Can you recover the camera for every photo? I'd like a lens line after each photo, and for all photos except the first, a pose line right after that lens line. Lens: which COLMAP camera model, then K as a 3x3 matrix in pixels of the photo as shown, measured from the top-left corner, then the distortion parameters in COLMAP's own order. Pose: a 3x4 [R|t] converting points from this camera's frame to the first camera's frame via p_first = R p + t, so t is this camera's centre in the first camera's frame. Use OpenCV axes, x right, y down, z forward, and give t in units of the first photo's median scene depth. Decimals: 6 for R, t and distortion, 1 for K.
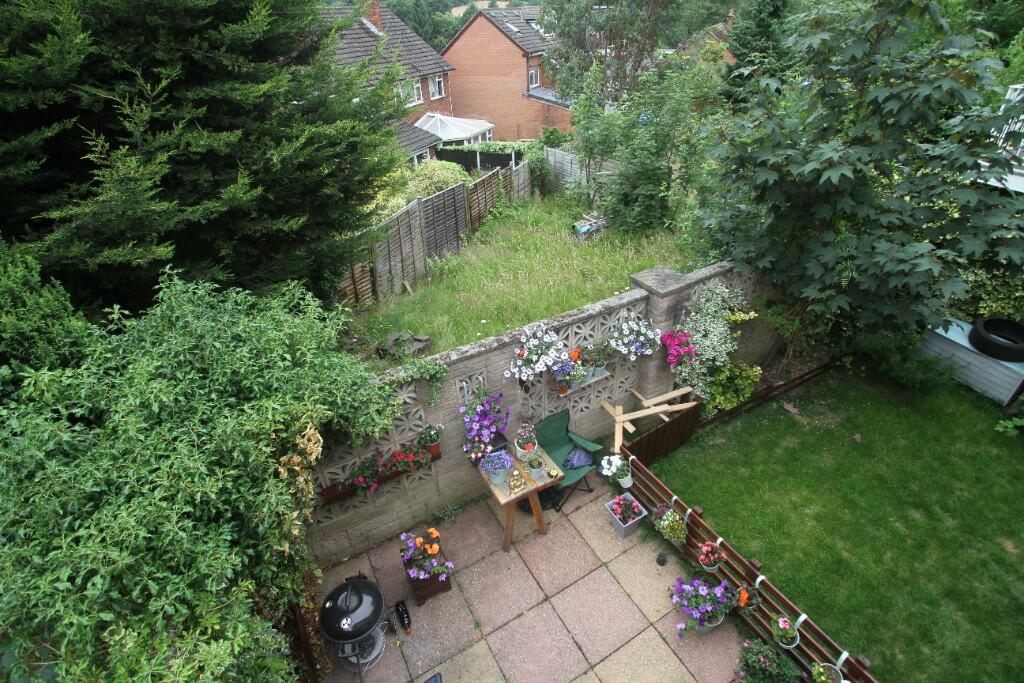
lens RADIAL K [[493.2, 0, 509.7], [0, 493.2, 345.2], [0, 0, 1]] dist [-0.002007, -0.001547]
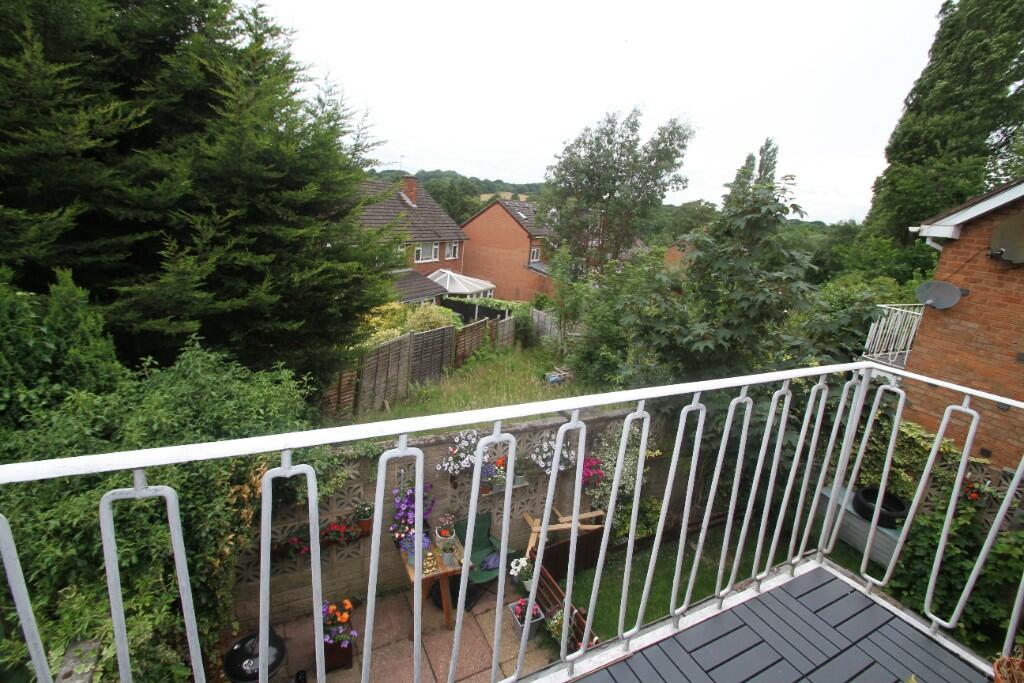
lens RADIAL K [[493.2, 0, 509.7], [0, 493.2, 345.2], [0, 0, 1]] dist [-0.002007, -0.001547]
pose [[0.990755, 0.134915, -0.014255, 0.128306], [-0.132846, 0.943470, -0.303671, 0.107227], [-0.027520, 0.302757, 0.952670, -0.212775]]
